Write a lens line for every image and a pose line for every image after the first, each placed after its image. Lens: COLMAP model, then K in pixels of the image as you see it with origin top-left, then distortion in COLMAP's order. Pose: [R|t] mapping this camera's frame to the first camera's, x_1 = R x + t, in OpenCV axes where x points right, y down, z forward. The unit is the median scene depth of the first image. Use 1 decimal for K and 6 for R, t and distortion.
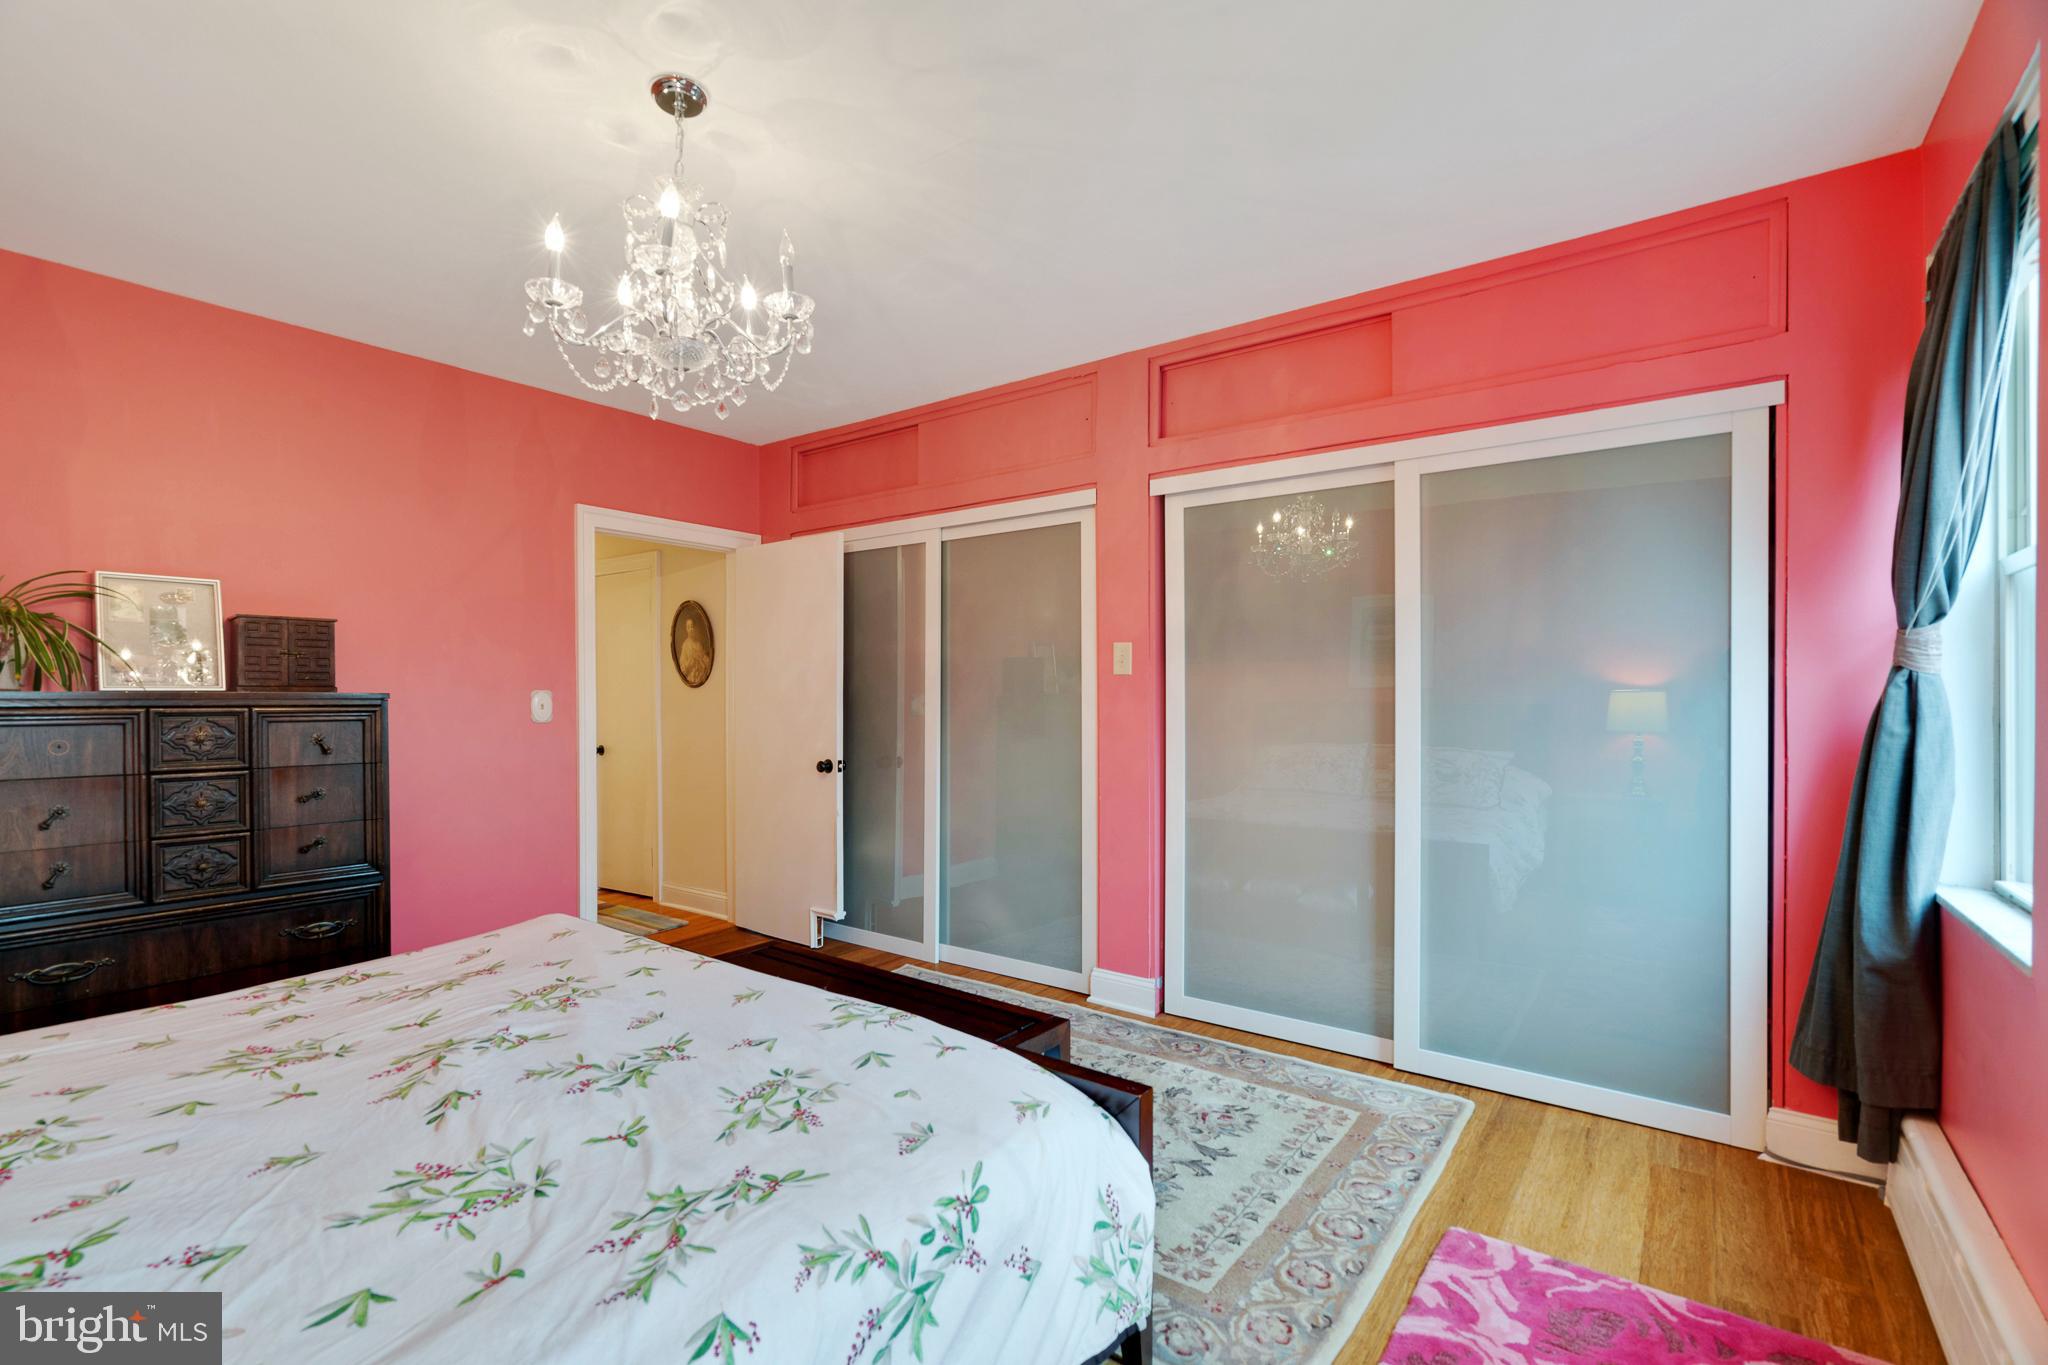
lens RADIAL K [[921.1, 0, 1023.0], [0, 921.1, 698.0], [0, 0, 1]] dist [0.001250, 0.000712]
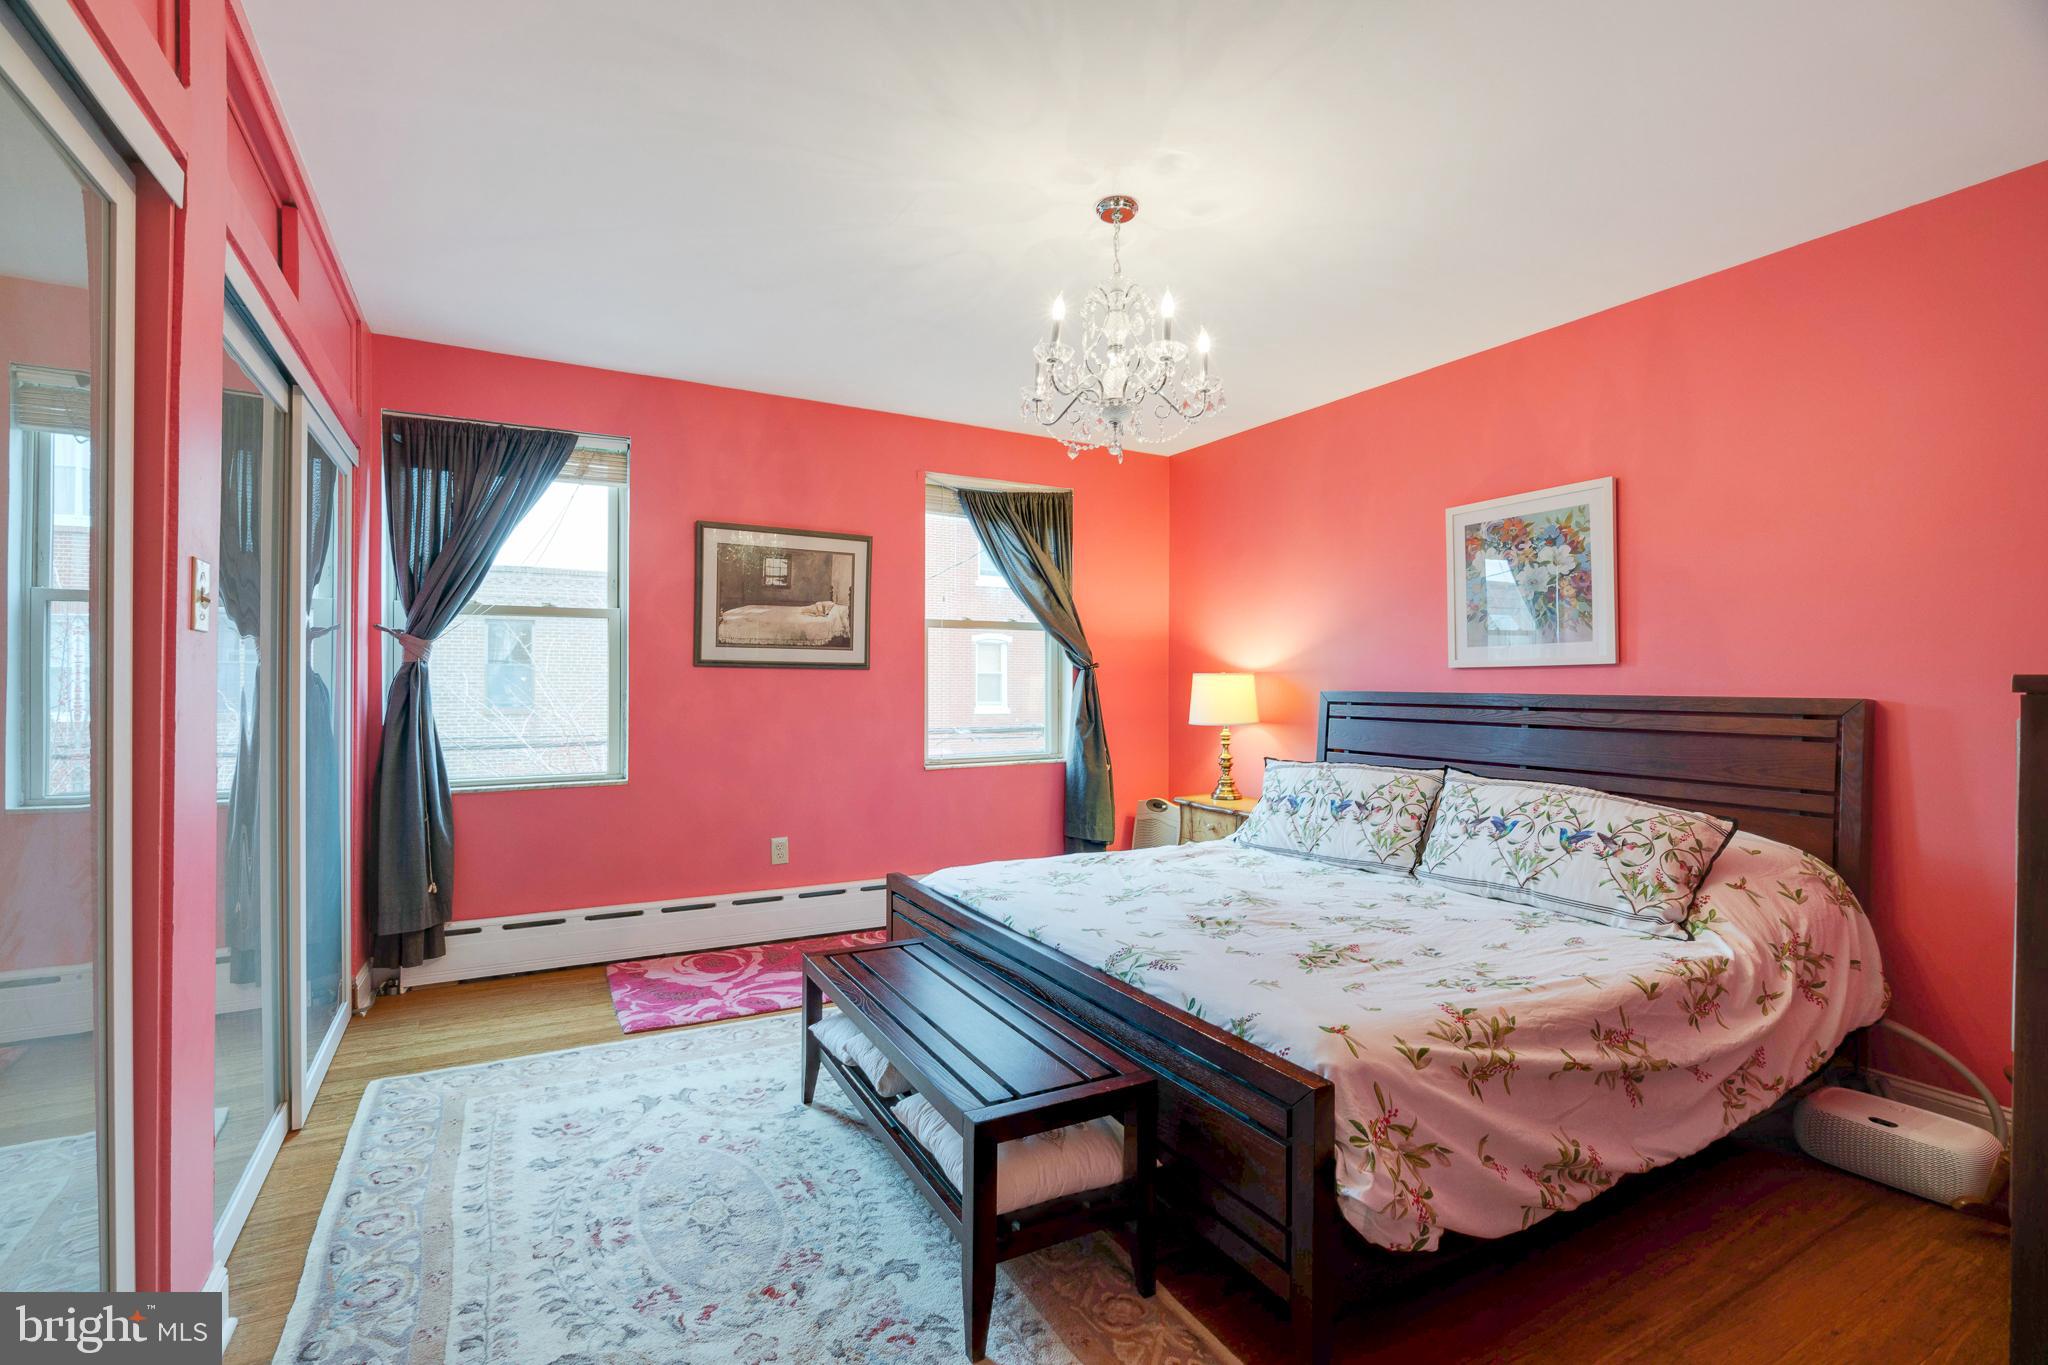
lens RADIAL K [[921.1, 0, 1021.9], [0, 921.1, 679.3], [0, 0, 1]] dist [0.001250, 0.000712]
pose [[-0.910601, -0.003730, 0.413271, -0.773501], [-0.002228, 0.999989, 0.004115, -0.006300], [-0.413282, 0.002827, -0.910599, 2.197311]]
